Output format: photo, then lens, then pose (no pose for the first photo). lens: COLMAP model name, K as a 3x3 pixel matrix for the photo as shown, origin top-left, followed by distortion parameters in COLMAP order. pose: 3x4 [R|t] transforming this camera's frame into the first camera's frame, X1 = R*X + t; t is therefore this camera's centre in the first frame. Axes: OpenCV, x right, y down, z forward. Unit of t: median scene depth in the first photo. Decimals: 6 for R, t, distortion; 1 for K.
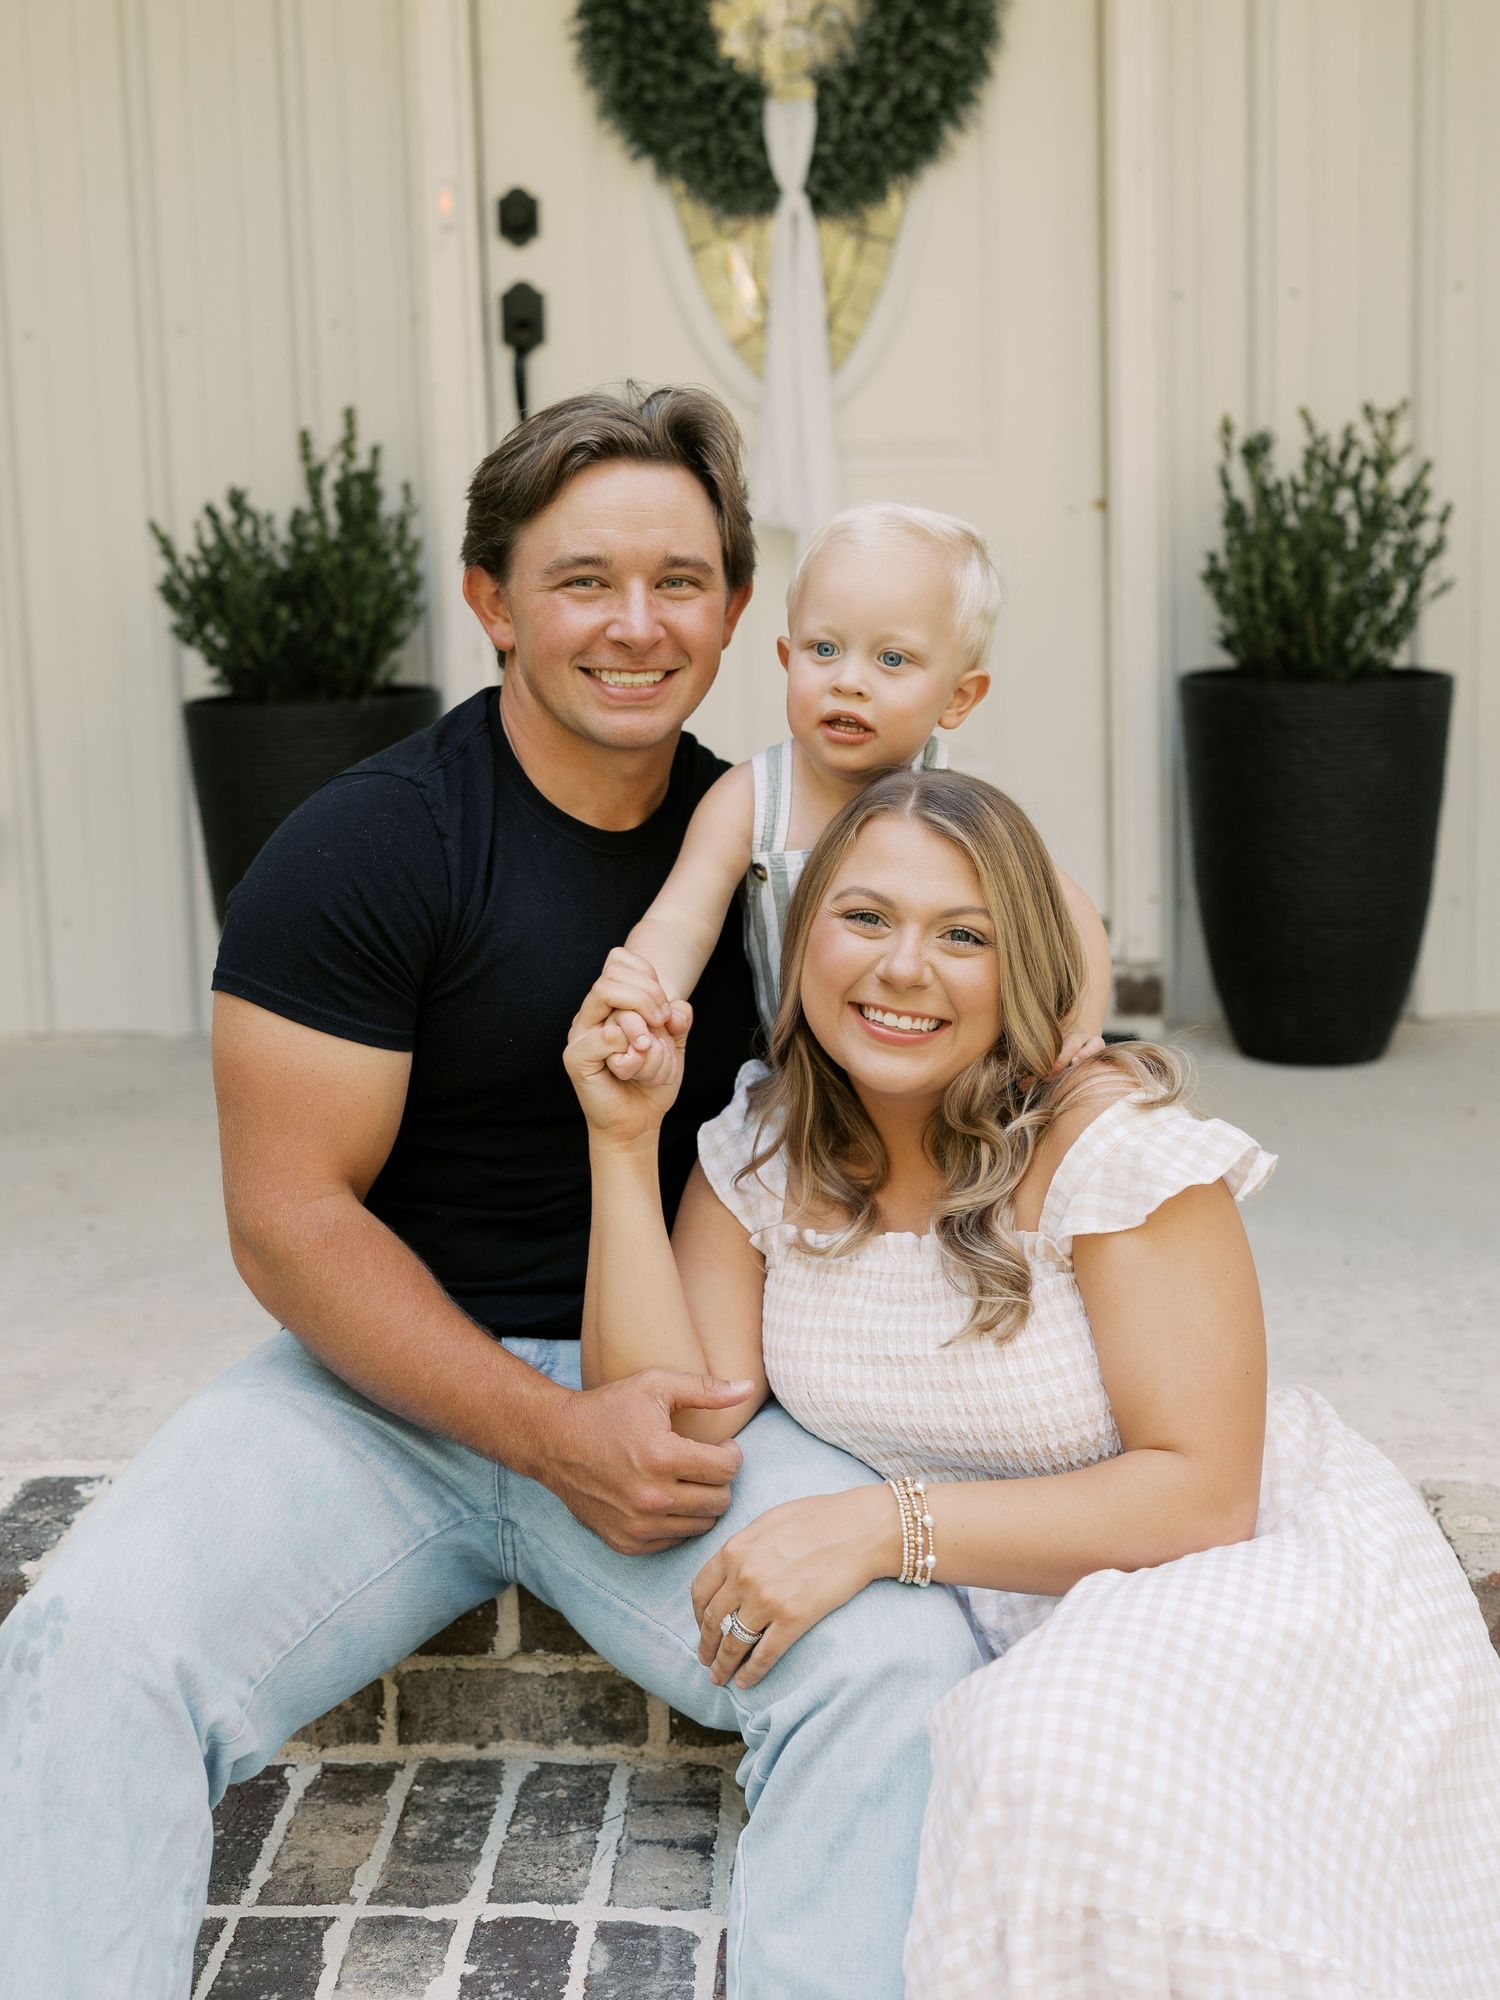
lens RADIAL K [[2549.3, 0, 721.6], [0, 2549.3, 889.7], [0, 0, 1]] dist [-0.014486, 0.030302]
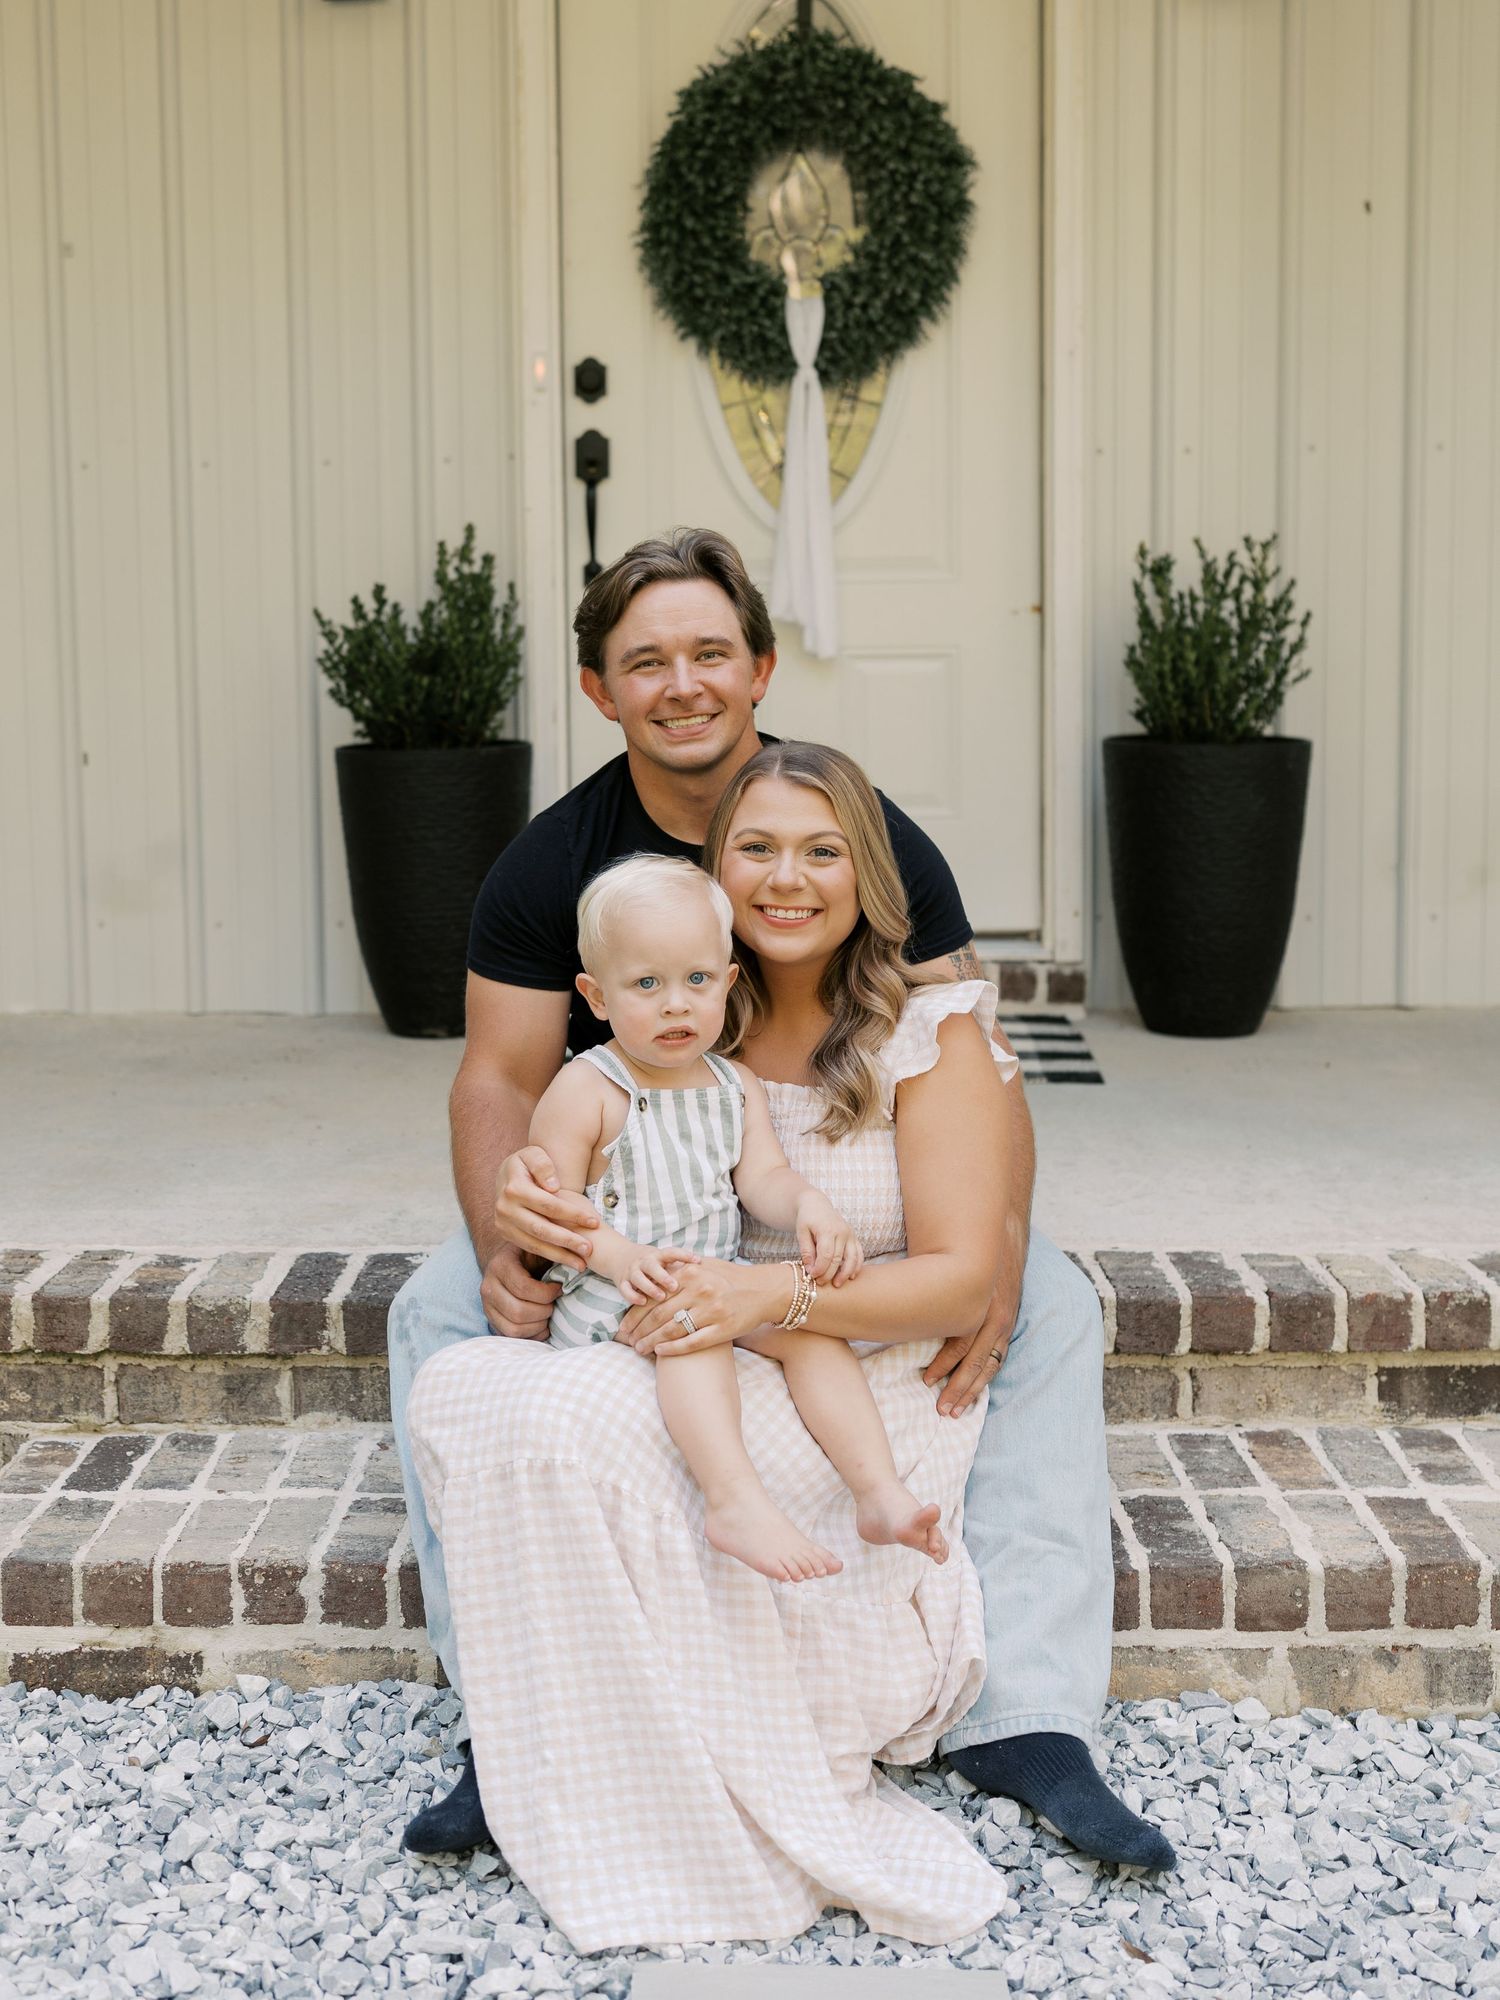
lens RADIAL K [[2432.3, 0, 652.3], [0, 2432.3, 858.9], [0, 0, 1]] dist [-0.010051, 0.017317]
pose [[0.999336, 0.013402, 0.033869, -0.093949], [-0.011734, 0.998731, -0.048974, 0.041694], [-0.034483, 0.048544, 0.998226, -0.239245]]
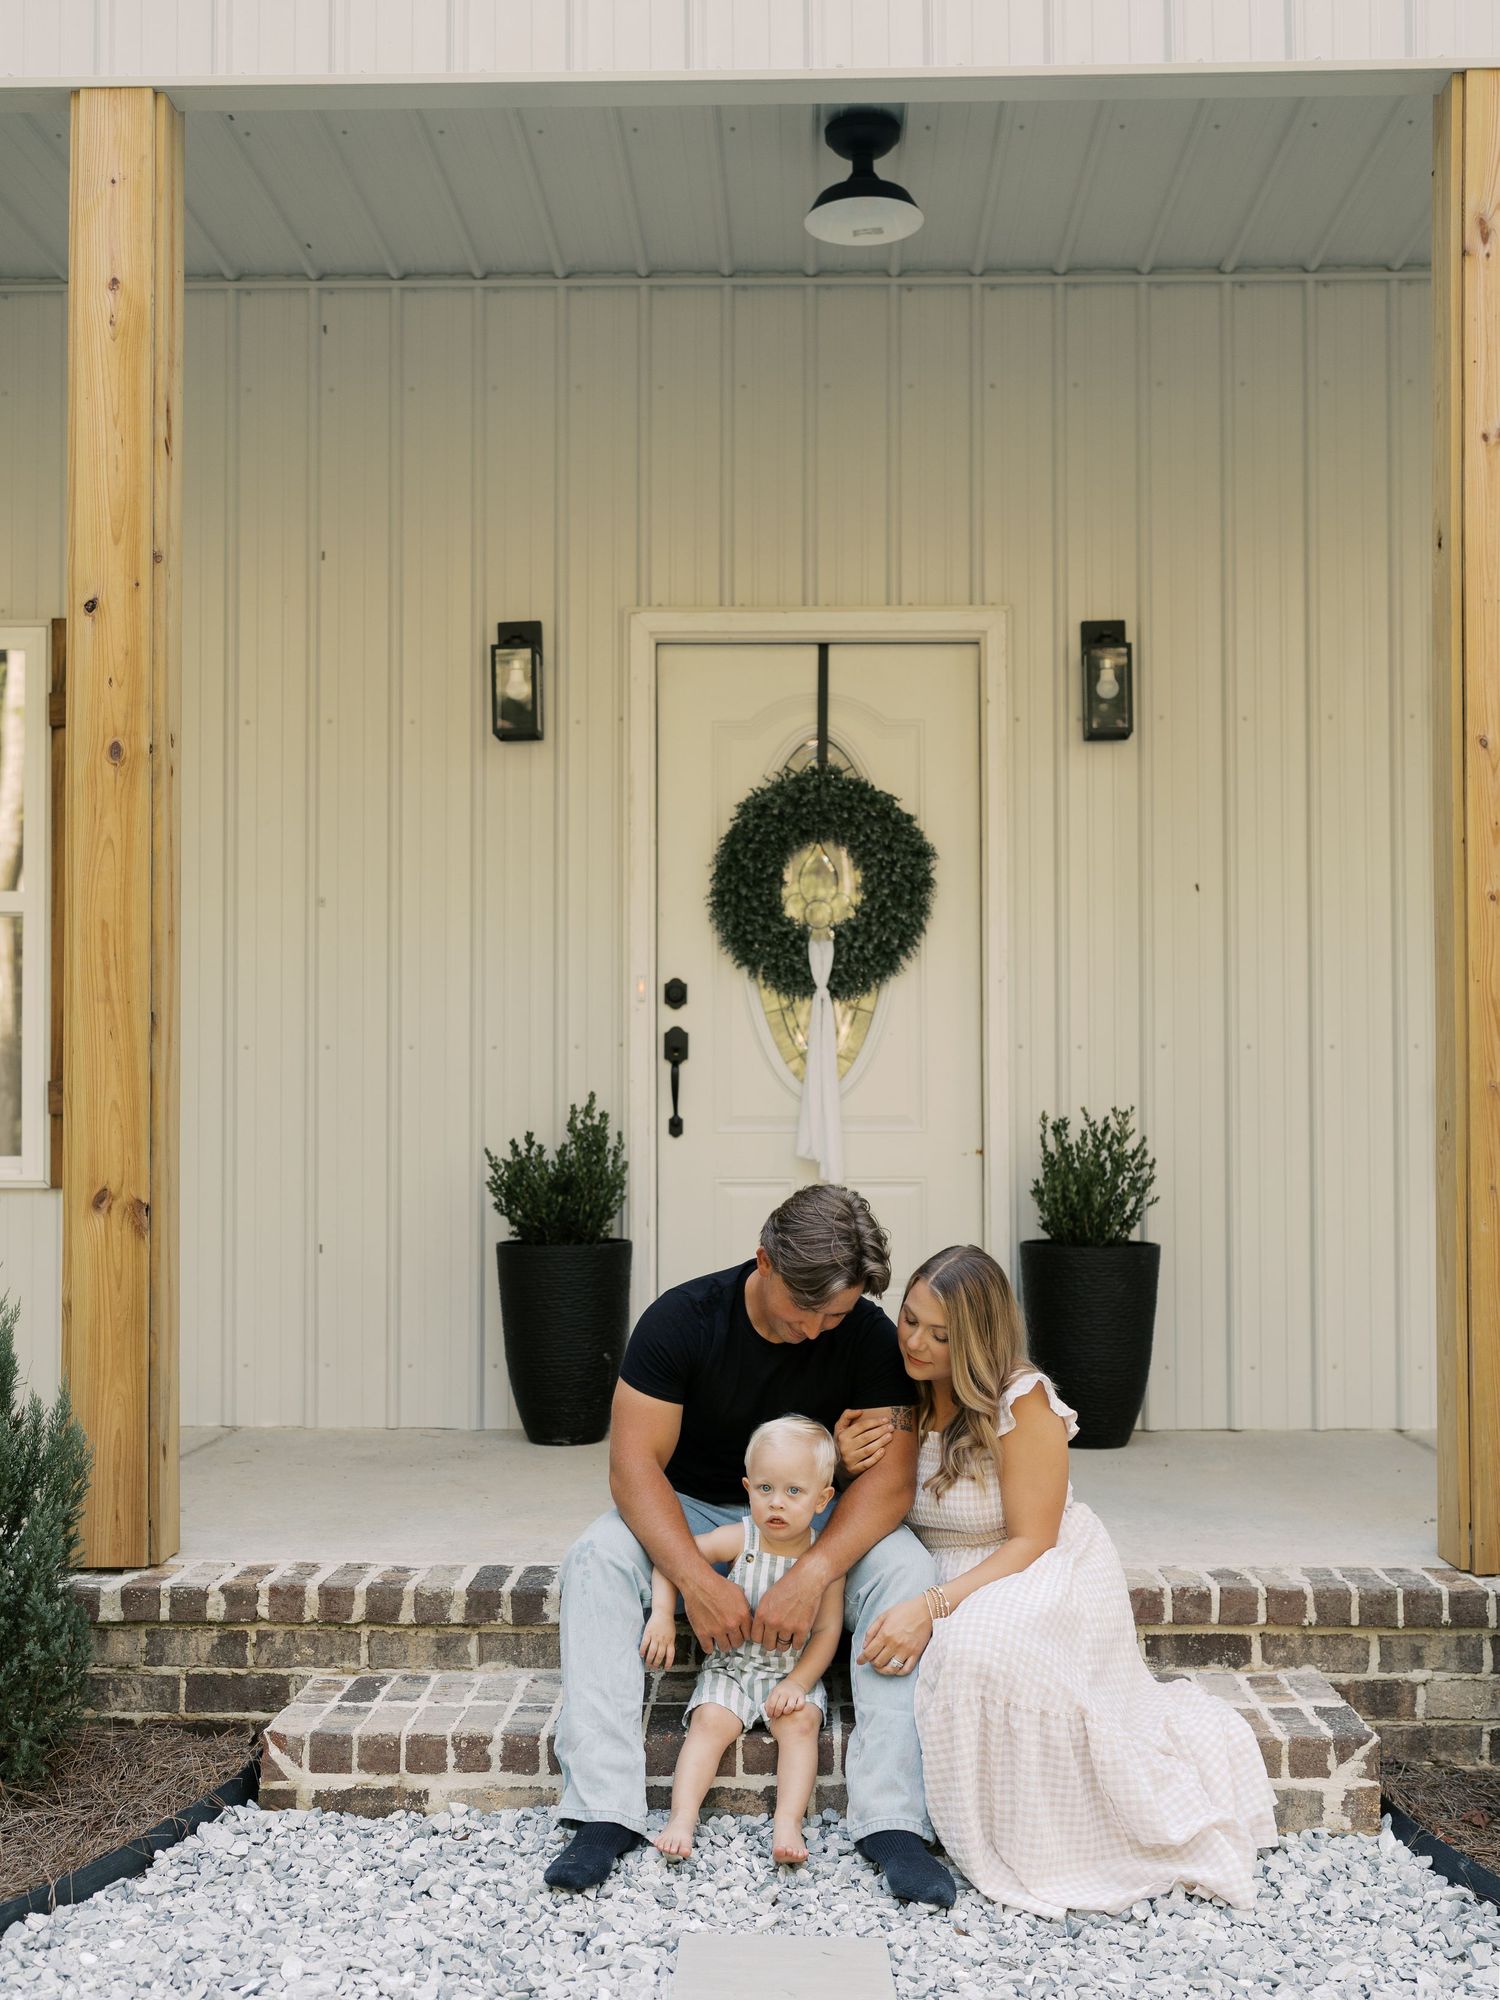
lens RADIAL K [[2080.7, 0, 775.7], [0, 2080.7, 1080.9], [0, 0, 1]] dist [-0.006424, 0.007860]
pose [[0.998189, 0.028963, 0.052727, -0.092111], [-0.019746, 0.985656, -0.167605, 0.063181], [-0.056825, 0.166260, 0.984443, -0.562101]]
